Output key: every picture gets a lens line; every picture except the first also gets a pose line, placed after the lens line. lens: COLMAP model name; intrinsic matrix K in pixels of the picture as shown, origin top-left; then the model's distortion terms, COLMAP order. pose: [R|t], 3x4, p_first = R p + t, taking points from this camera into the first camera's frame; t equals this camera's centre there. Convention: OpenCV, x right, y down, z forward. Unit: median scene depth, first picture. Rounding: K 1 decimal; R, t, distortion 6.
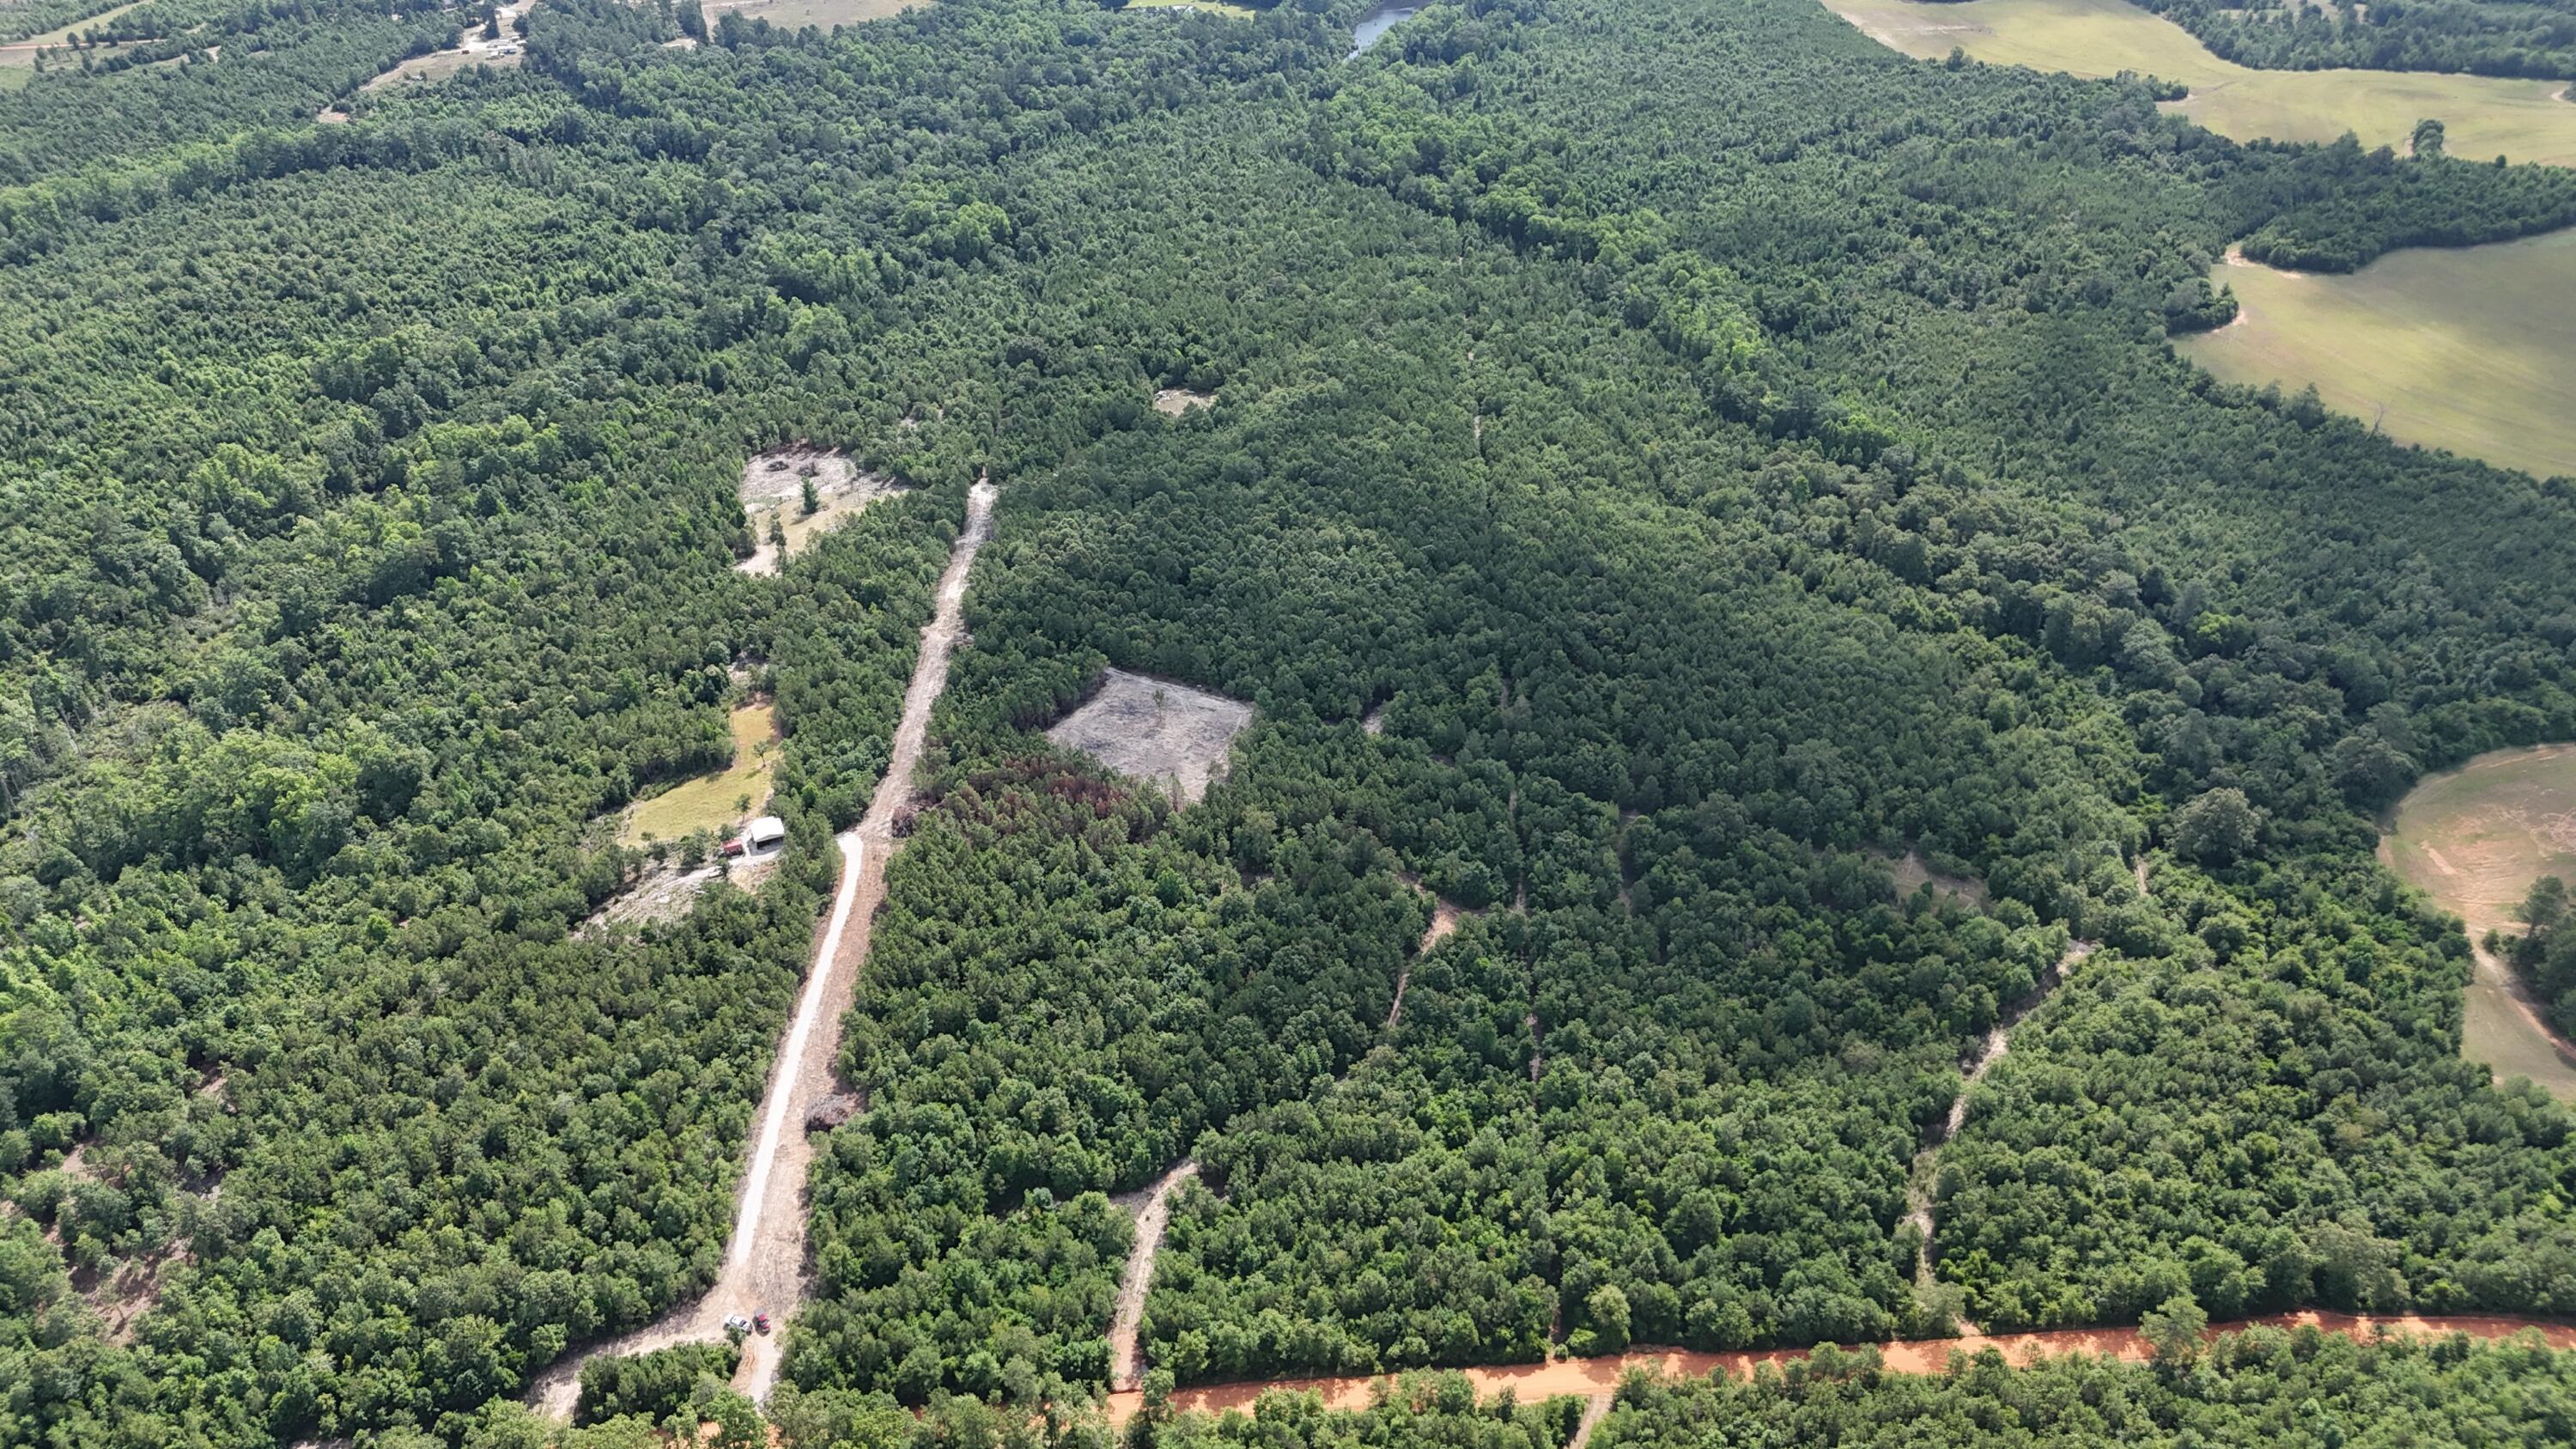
lens RADIAL K [[1896.6, 0, 1293.6], [0, 1896.6, 723.3], [0, 0, 1]] dist [0.068653, -0.063690]
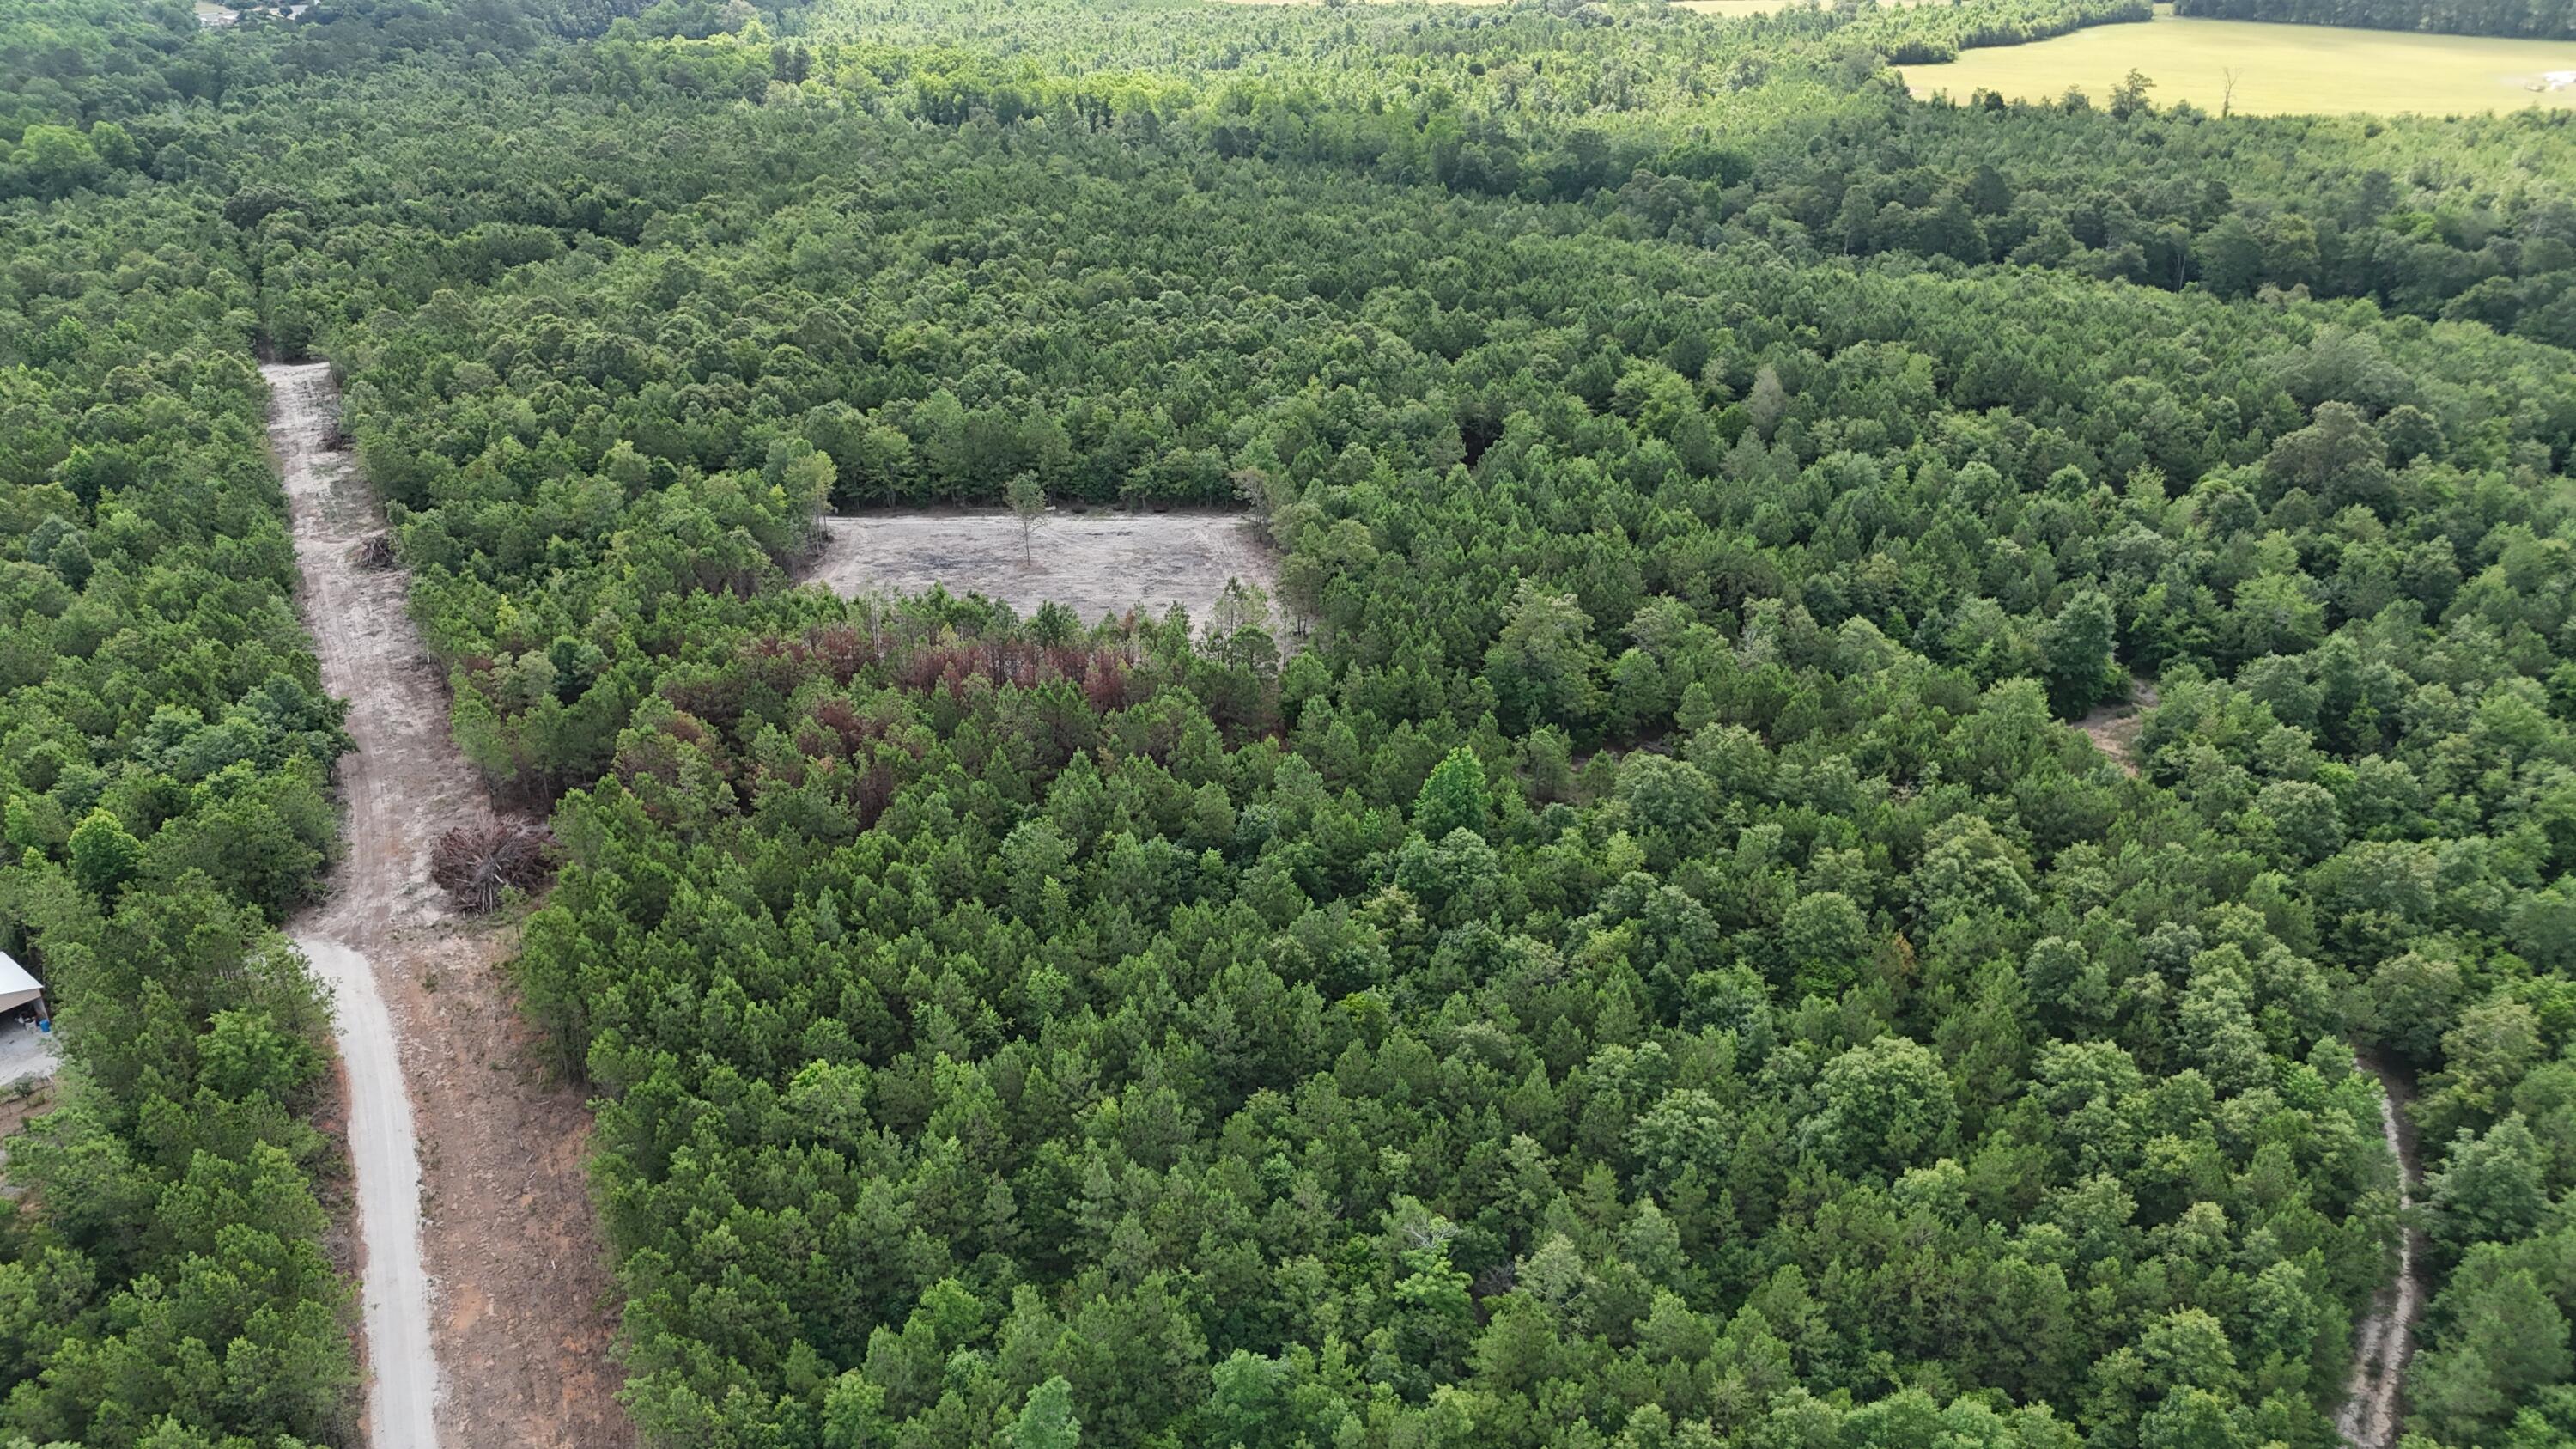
lens RADIAL K [[1896.6, 0, 1288.2], [0, 1896.6, 723.7], [0, 0, 1]] dist [0.068653, -0.063690]
pose [[0.885649, -0.191179, 0.423175, -0.205384], [0.252267, 0.963196, -0.092816, 0.085817], [-0.389856, 0.188955, 0.901281, 0.636209]]
